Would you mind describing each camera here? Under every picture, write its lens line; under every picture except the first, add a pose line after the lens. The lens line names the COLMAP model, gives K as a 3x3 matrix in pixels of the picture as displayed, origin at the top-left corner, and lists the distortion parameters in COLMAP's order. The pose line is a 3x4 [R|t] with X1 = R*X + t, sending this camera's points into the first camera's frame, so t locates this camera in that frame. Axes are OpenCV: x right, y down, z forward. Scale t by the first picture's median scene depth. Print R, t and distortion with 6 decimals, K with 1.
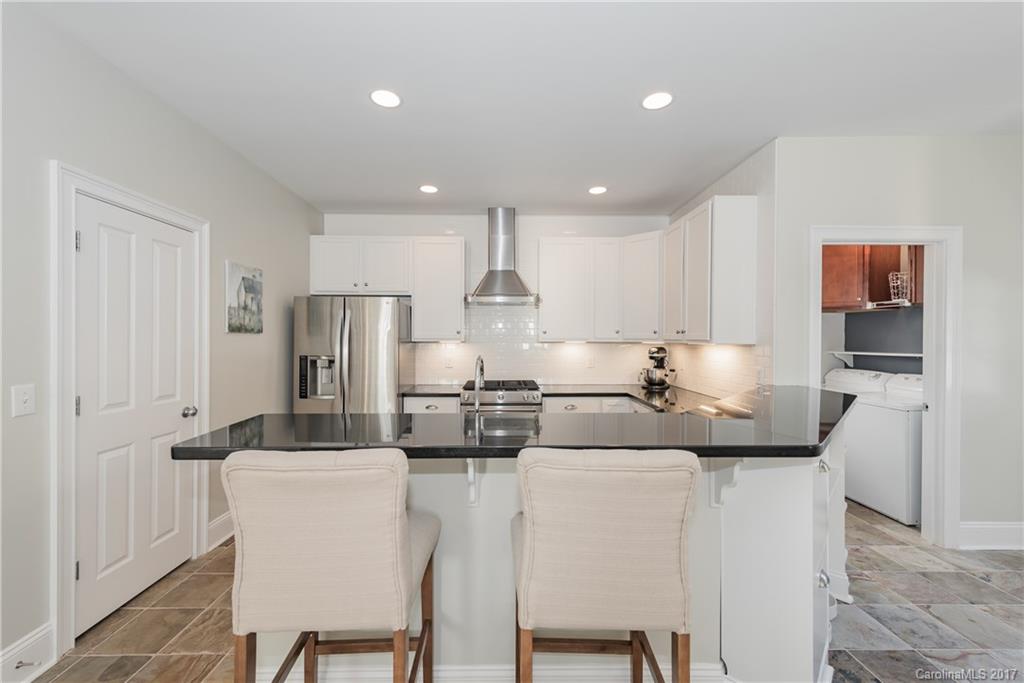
lens RADIAL K [[405.0, 0, 507.8], [0, 405.0, 338.0], [0, 0, 1]] dist [0.003874, -0.000278]
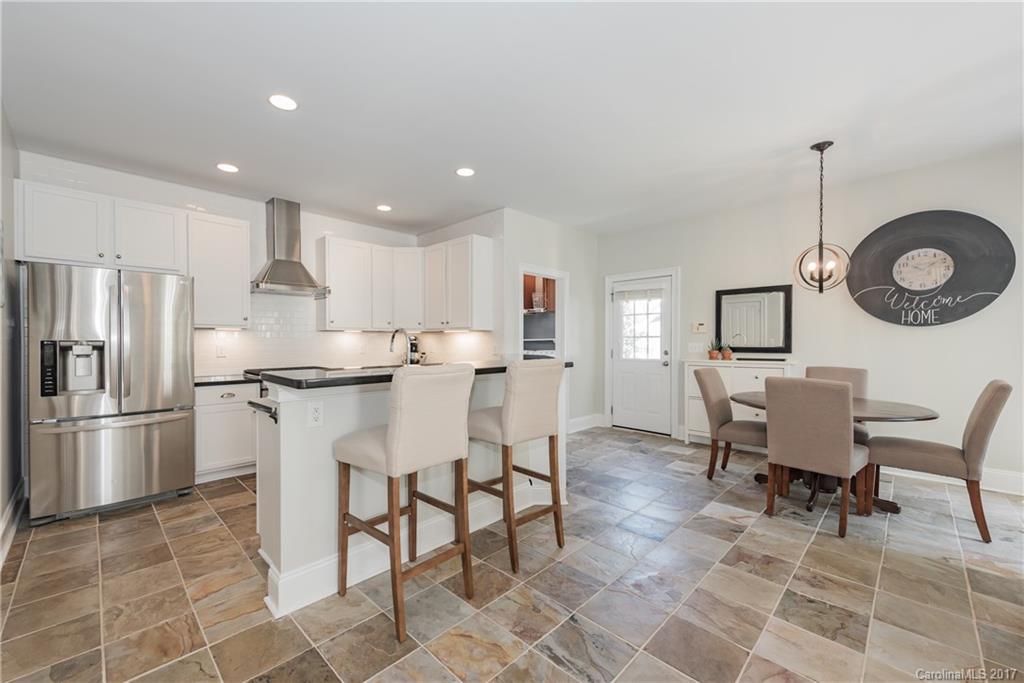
lens RADIAL K [[405.0, 0, 479.7], [0, 405.0, 345.3], [0, 0, 1]] dist [0.003874, -0.000278]
pose [[0.734064, -0.009916, 0.679008, -0.432137], [0.003017, 0.999931, 0.011342, 0.046610], [-0.679074, -0.006277, 0.734043, -0.125206]]
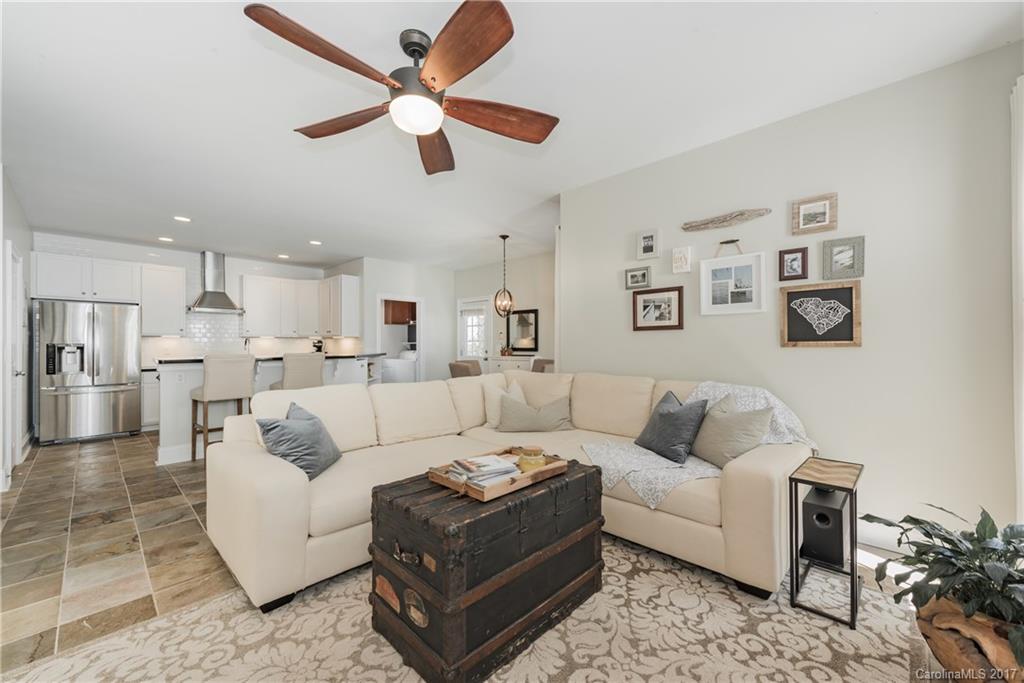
lens RADIAL K [[405.0, 0, 518.0], [0, 405.0, 343.9], [0, 0, 1]] dist [0.003874, -0.000278]
pose [[0.700430, -0.003378, 0.713713, -0.380952], [0.003092, 0.999994, 0.001698, 0.046359], [-0.713715, 0.001018, 0.700436, -1.160065]]
